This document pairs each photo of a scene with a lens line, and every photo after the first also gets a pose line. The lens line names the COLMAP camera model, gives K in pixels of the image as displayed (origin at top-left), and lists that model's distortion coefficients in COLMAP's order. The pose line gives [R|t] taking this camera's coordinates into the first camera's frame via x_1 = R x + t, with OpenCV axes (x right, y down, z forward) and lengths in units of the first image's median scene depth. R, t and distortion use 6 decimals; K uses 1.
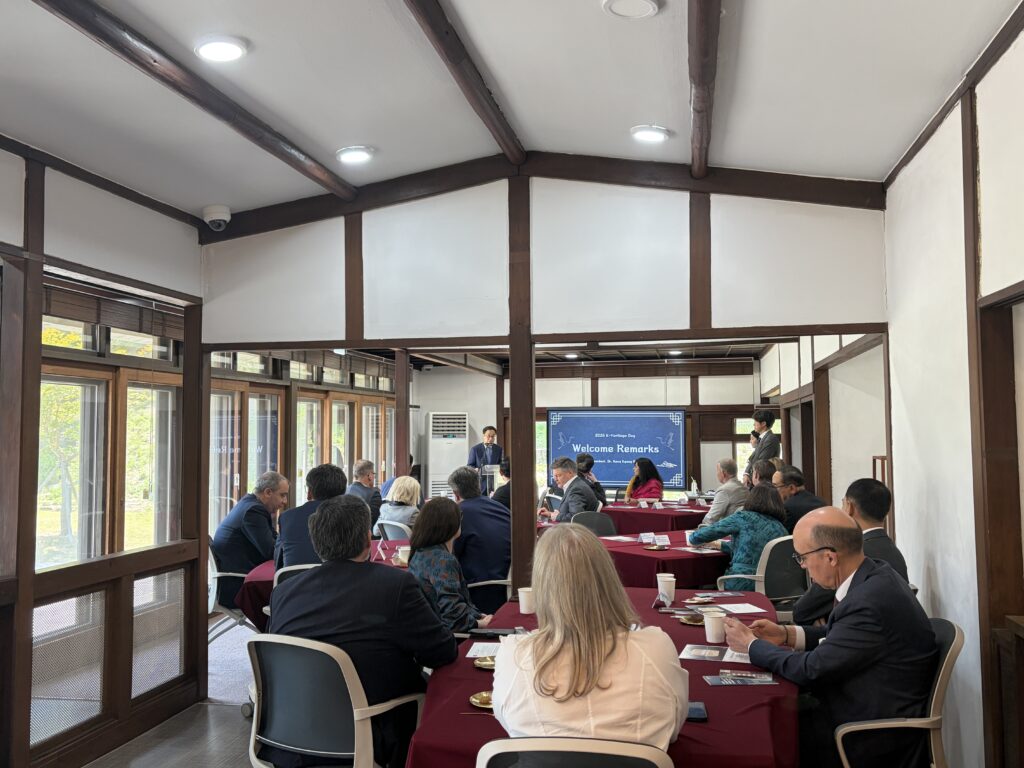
lens RADIAL K [[915.7, 0, 512.7], [0, 915.7, 381.2], [0, 0, 1]] dist [0.002750, -0.008718]
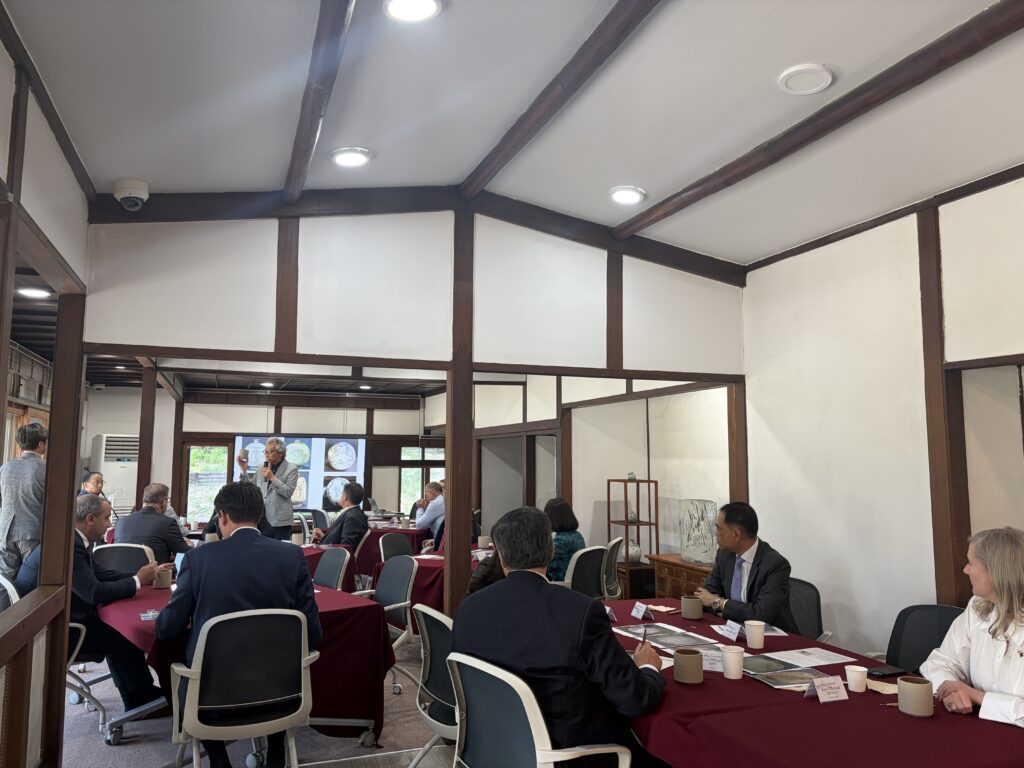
lens RADIAL K [[765.5, 0, 511.4], [0, 765.5, 385.1], [0, 0, 1]] dist [0.014427, -0.003825]
pose [[0.857529, 0.062632, 0.510608, -0.358257], [-0.041868, 0.997765, -0.052072, 0.017386], [-0.512729, 0.023276, 0.858235, 0.211844]]
